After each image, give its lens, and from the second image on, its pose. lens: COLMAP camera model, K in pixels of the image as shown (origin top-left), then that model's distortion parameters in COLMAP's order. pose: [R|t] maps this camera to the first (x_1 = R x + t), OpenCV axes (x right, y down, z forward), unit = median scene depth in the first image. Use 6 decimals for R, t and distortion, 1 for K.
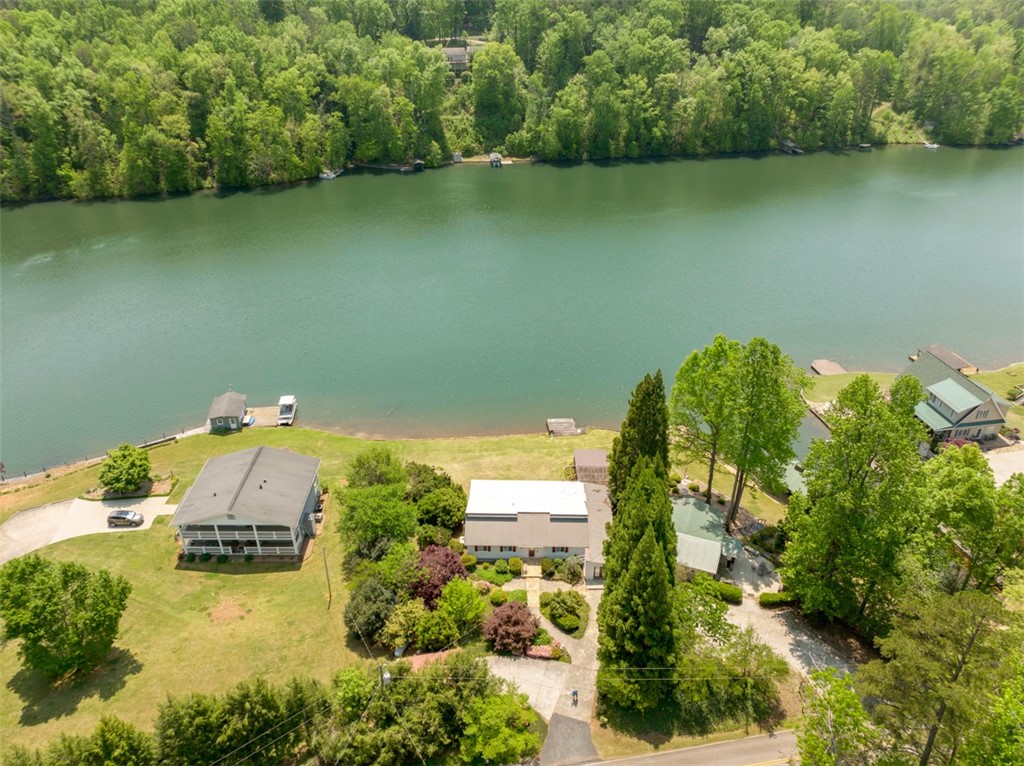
lens RADIAL K [[721.1, 0, 512.0], [0, 721.1, 383.0], [0, 0, 1]] dist [-0.035079, -0.000429]
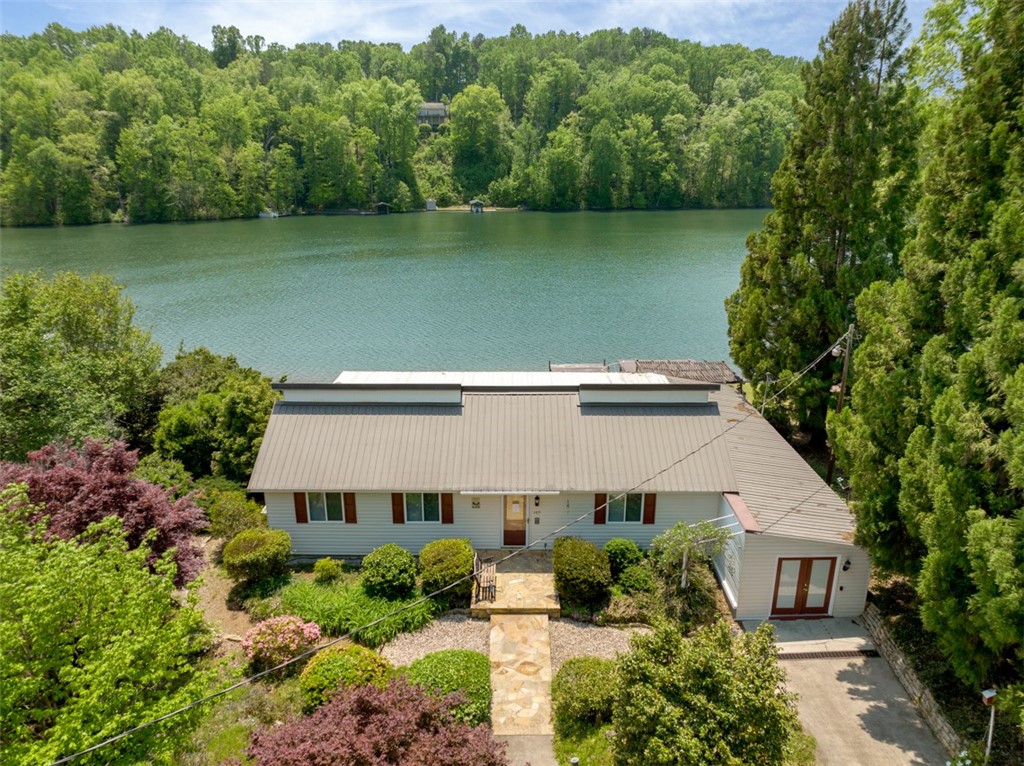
lens RADIAL K [[721.1, 0, 512.0], [0, 721.1, 383.0], [0, 0, 1]] dist [-0.035079, -0.000429]
pose [[0.999910, -0.004790, 0.012568, 0.007346], [0.007451, 0.975218, -0.221121, 0.076207], [-0.011198, 0.221194, 0.975165, 0.230688]]
